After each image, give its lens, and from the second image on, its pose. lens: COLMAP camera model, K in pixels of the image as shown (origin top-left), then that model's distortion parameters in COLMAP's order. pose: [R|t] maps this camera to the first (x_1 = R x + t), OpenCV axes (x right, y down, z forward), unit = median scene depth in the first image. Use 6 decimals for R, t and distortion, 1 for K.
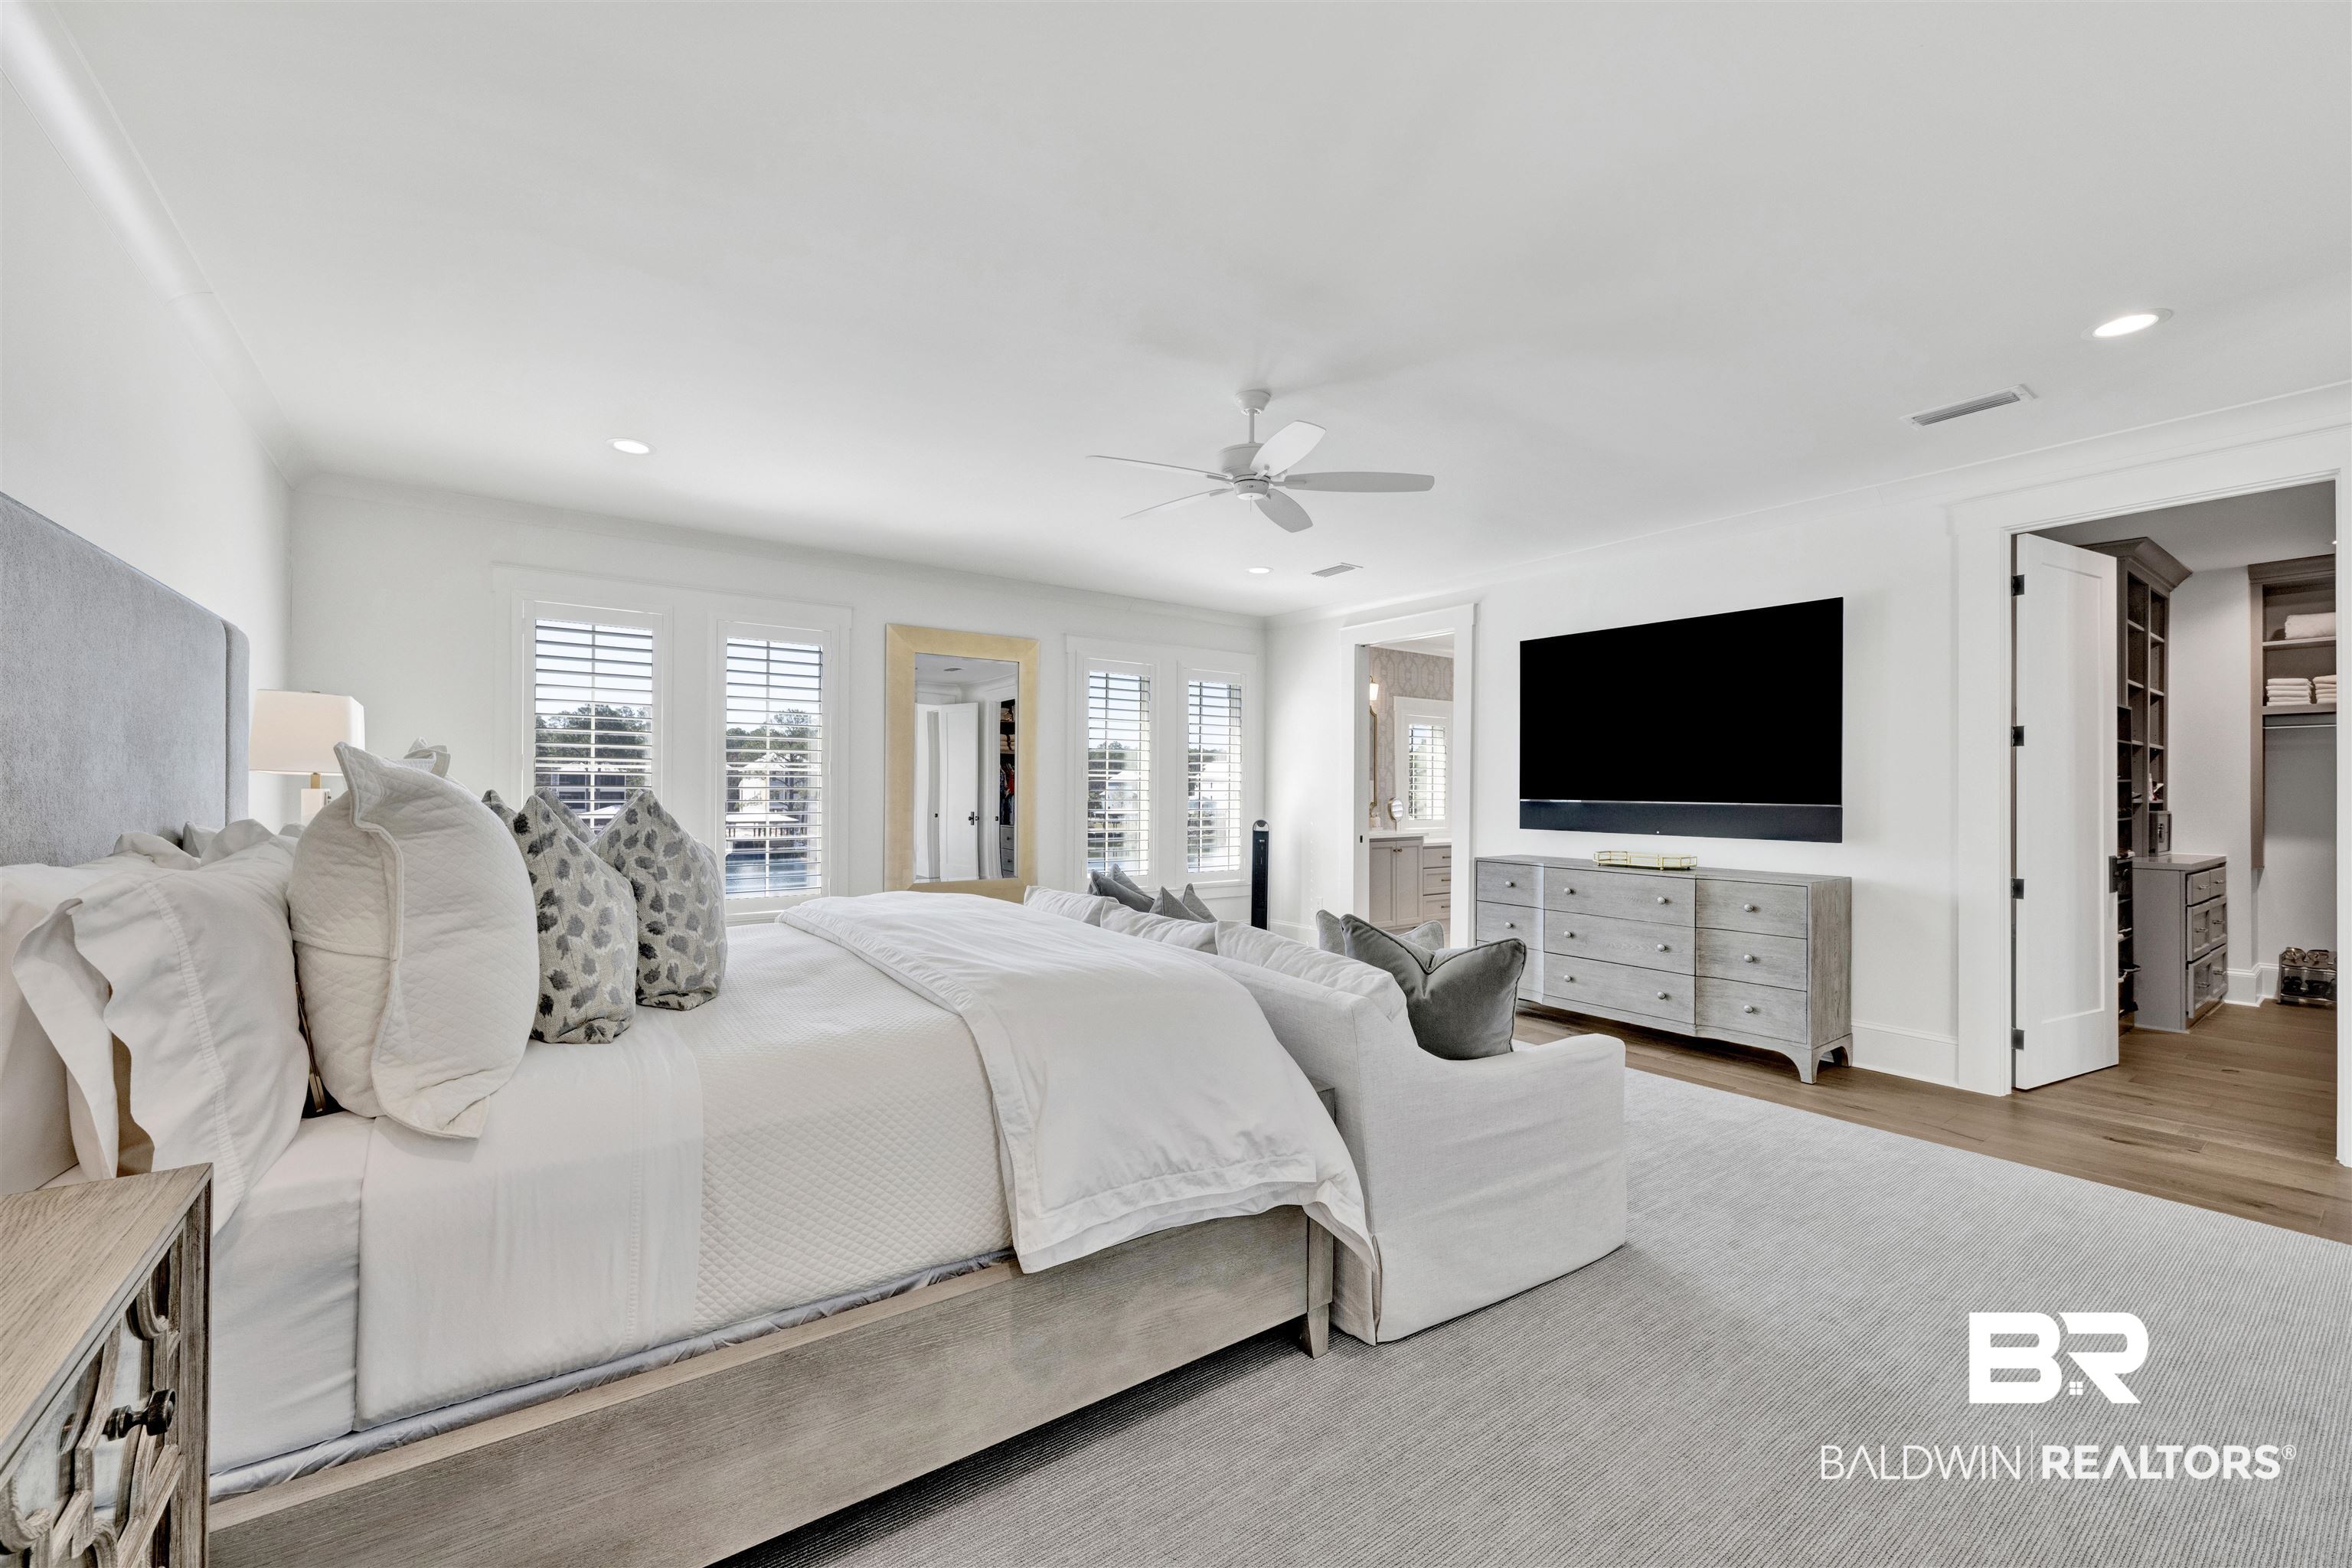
lens RADIAL K [[945.2, 0, 1176.0], [0, 945.2, 784.0], [0, 0, 1]] dist [0.011499, -0.000293]
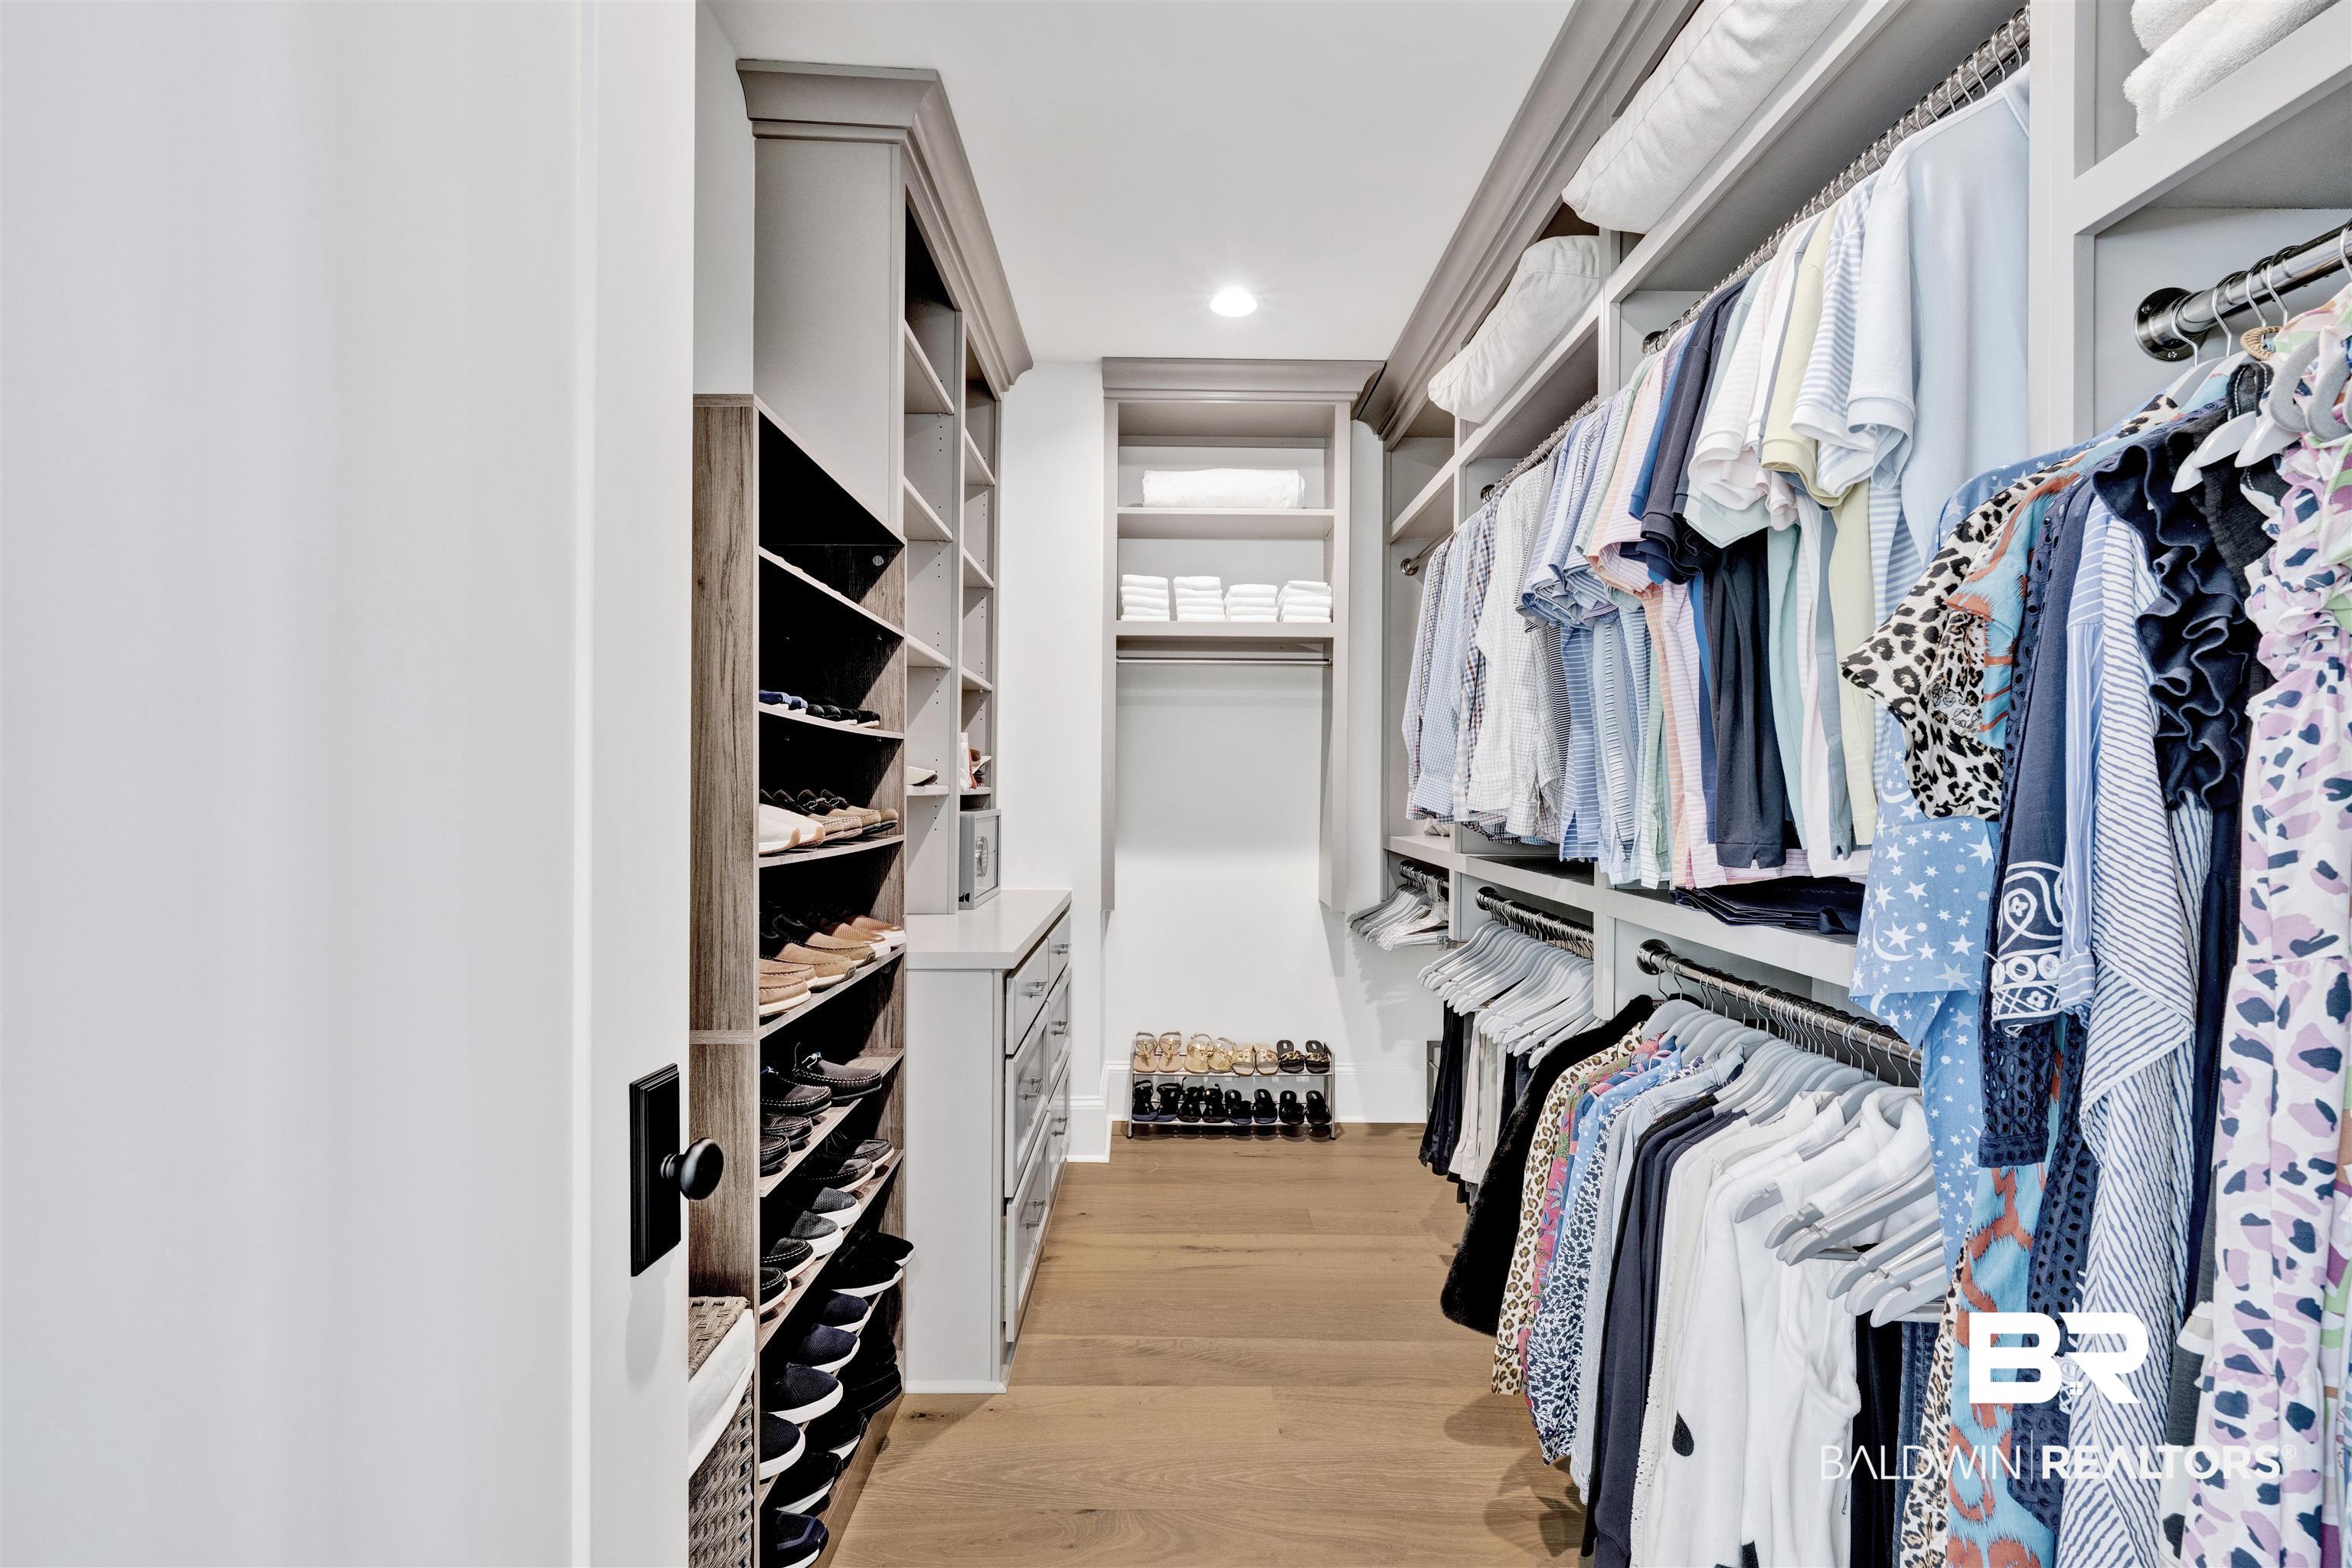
lens RADIAL K [[1015.0, 0, 1176.0], [0, 1015.0, 784.0], [0, 0, 1]] dist [0.001750, 0.000176]
pose [[0.593289, -0.002050, 0.804987, 0.676151], [-0.010268, 0.999896, 0.010115, 0.009087], [-0.804924, -0.014267, 0.593207, 0.618866]]
